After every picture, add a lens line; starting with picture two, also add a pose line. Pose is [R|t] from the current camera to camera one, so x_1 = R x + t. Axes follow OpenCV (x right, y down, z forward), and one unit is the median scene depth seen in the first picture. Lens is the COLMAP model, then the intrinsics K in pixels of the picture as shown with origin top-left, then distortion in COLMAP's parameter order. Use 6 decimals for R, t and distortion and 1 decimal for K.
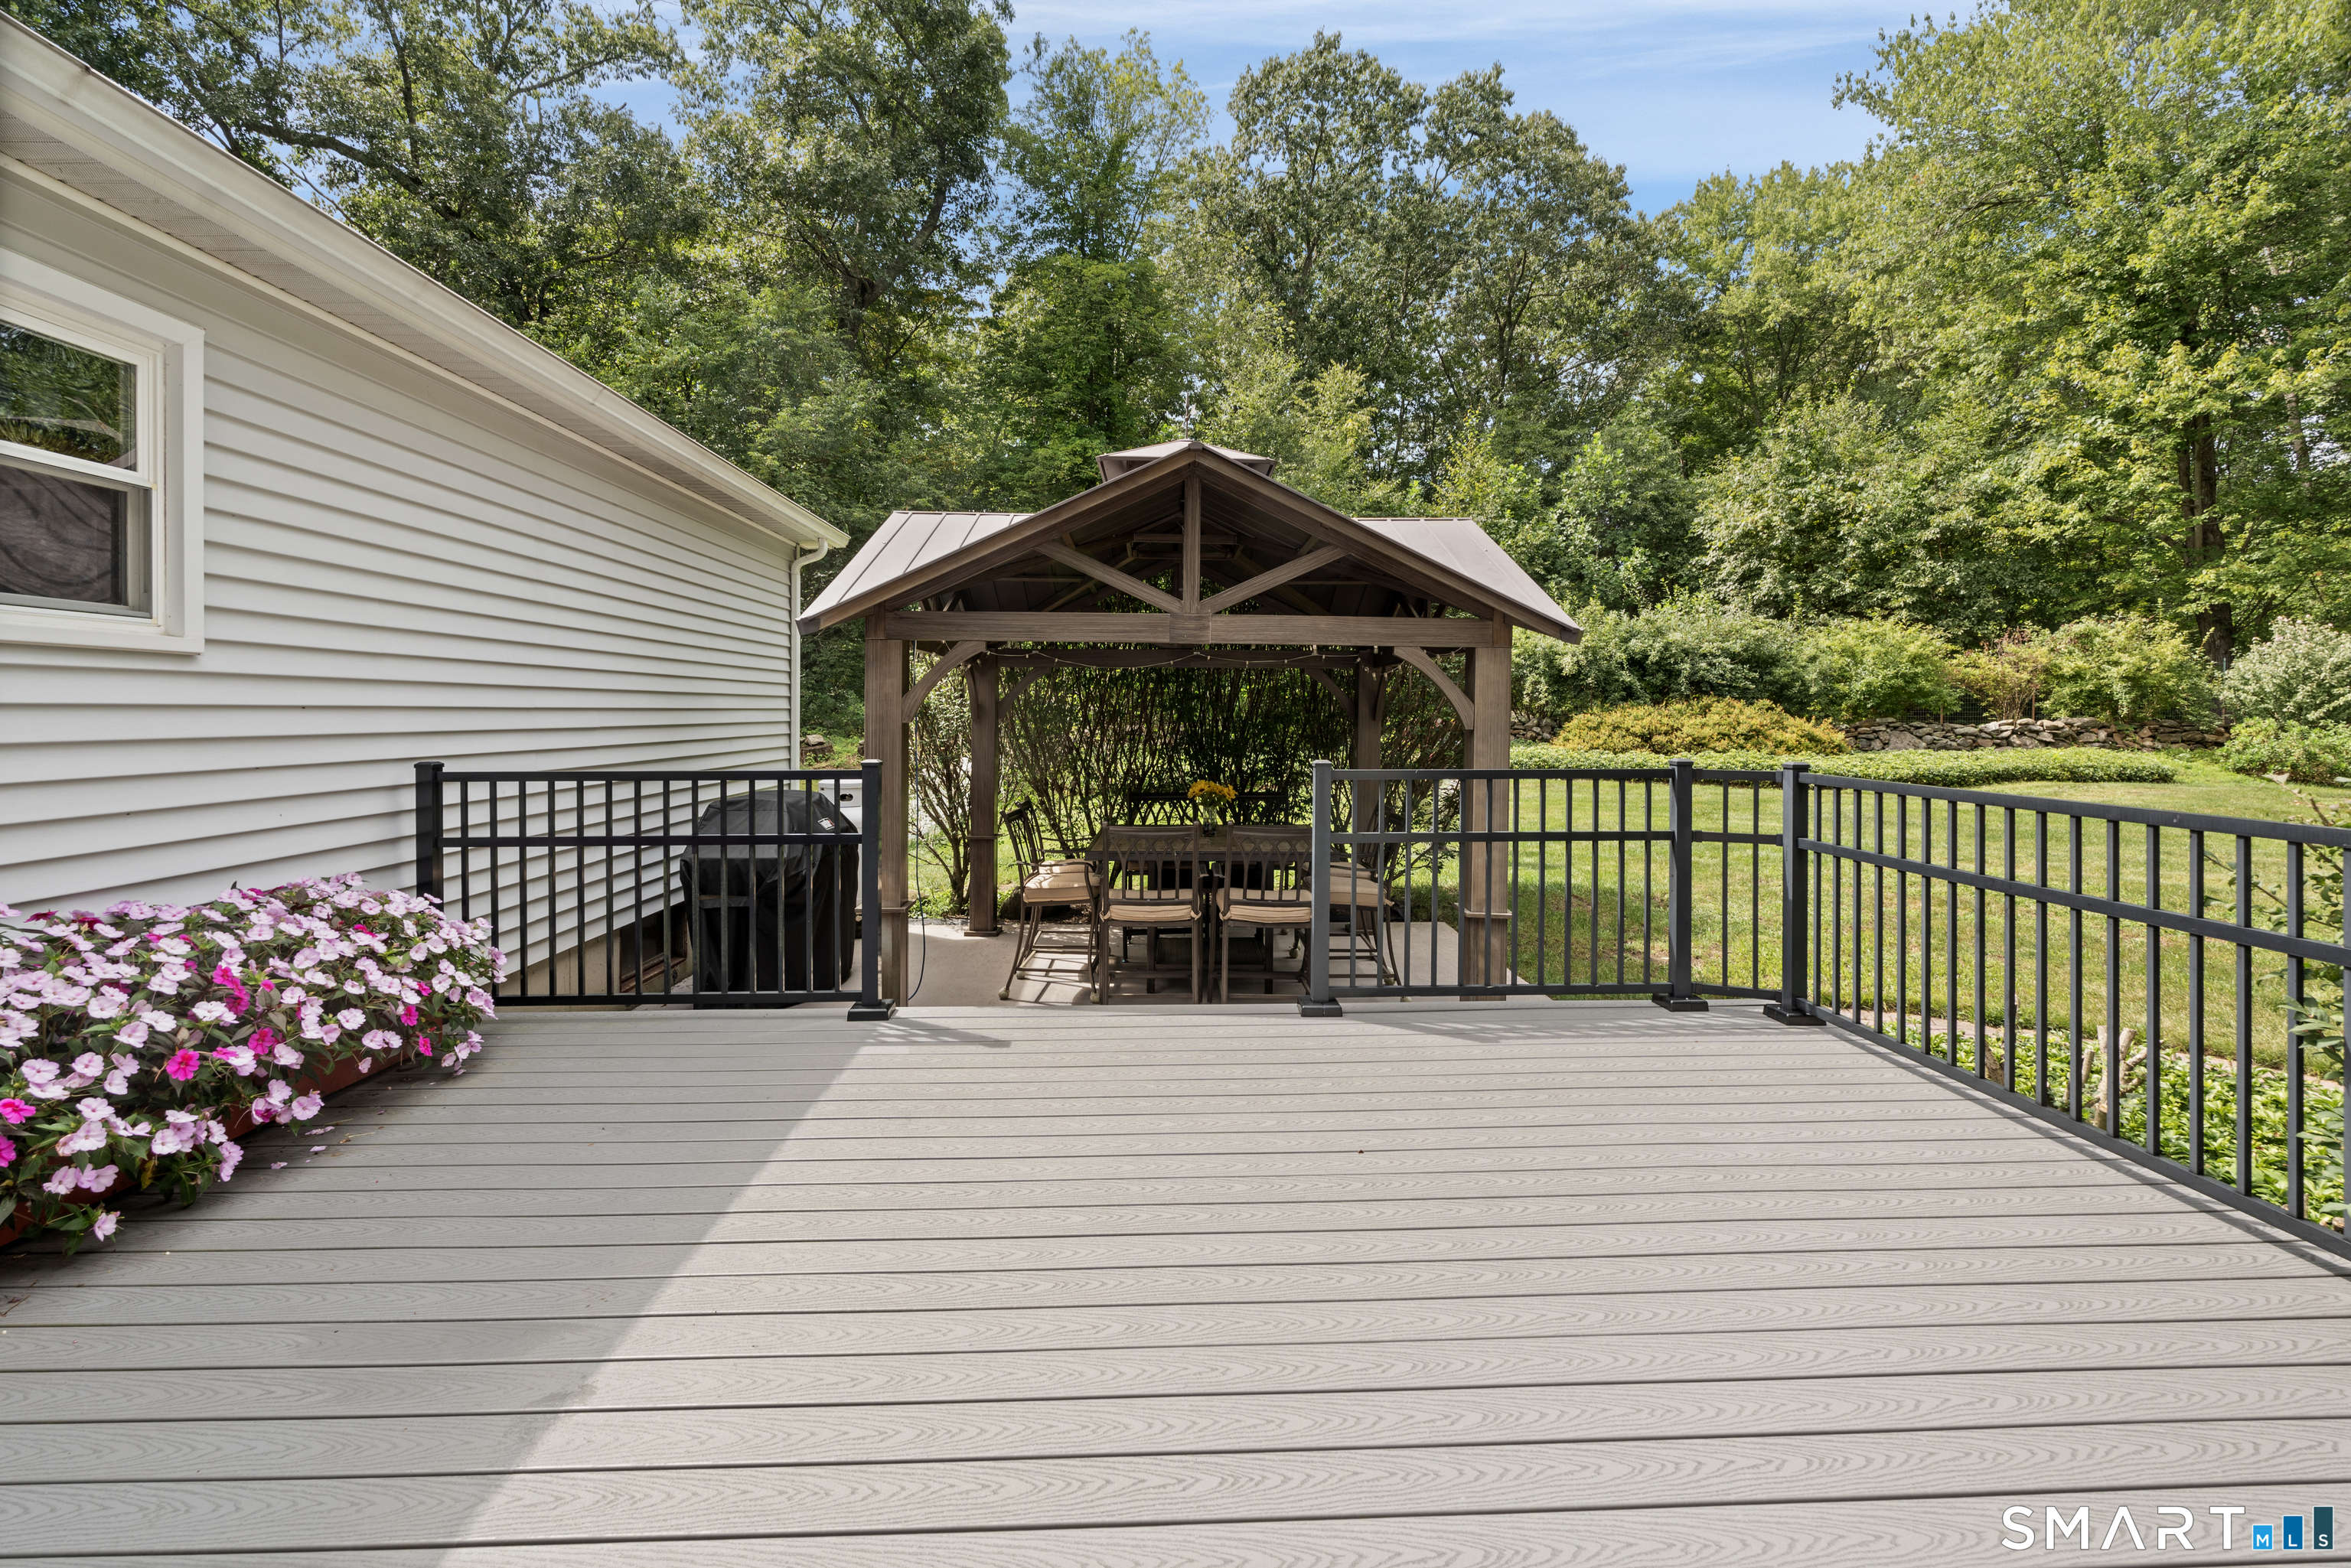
lens RADIAL K [[1066.5, 0, 1187.8], [0, 1066.5, 716.9], [0, 0, 1]] dist [-0.005718, 0.001311]
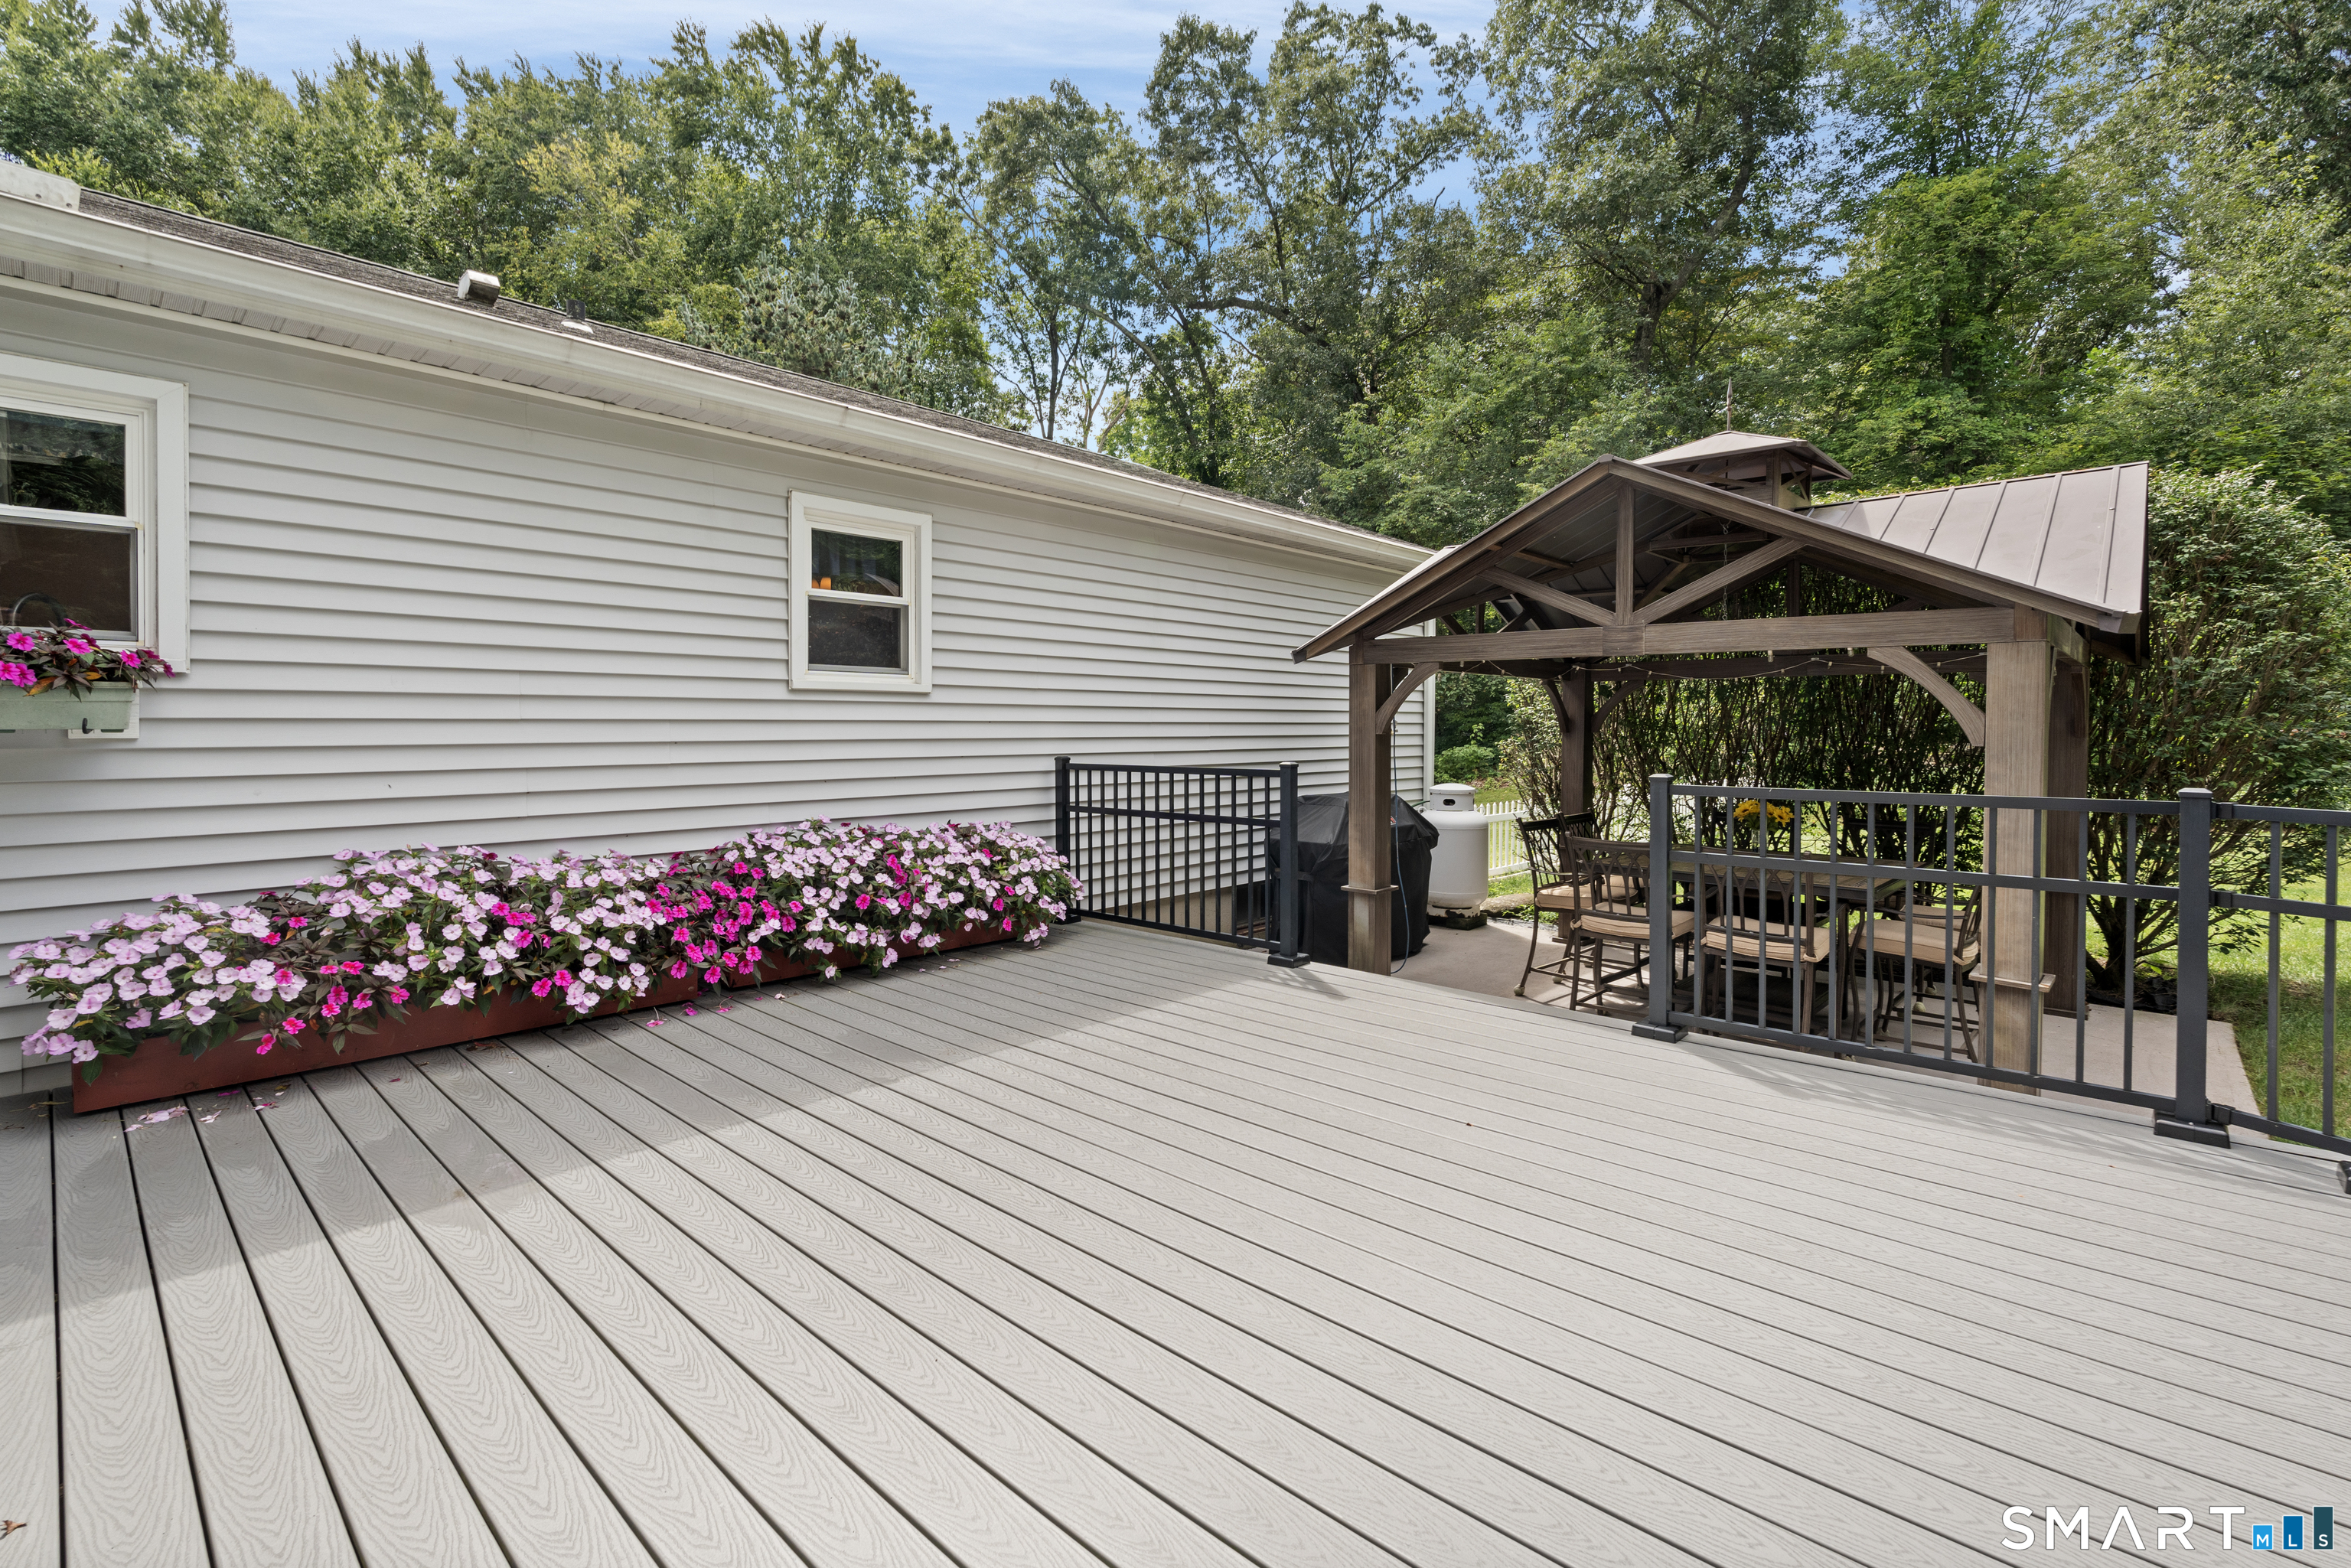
lens RADIAL K [[1066.5, 0, 1175.8], [0, 1066.5, 735.7], [0, 0, 1]] dist [-0.005718, 0.001311]
pose [[0.701575, 0.006749, -0.712563, 0.416826], [-0.003742, 0.999976, 0.005786, 0.001550], [0.712585, -0.001393, 0.701584, 0.008370]]
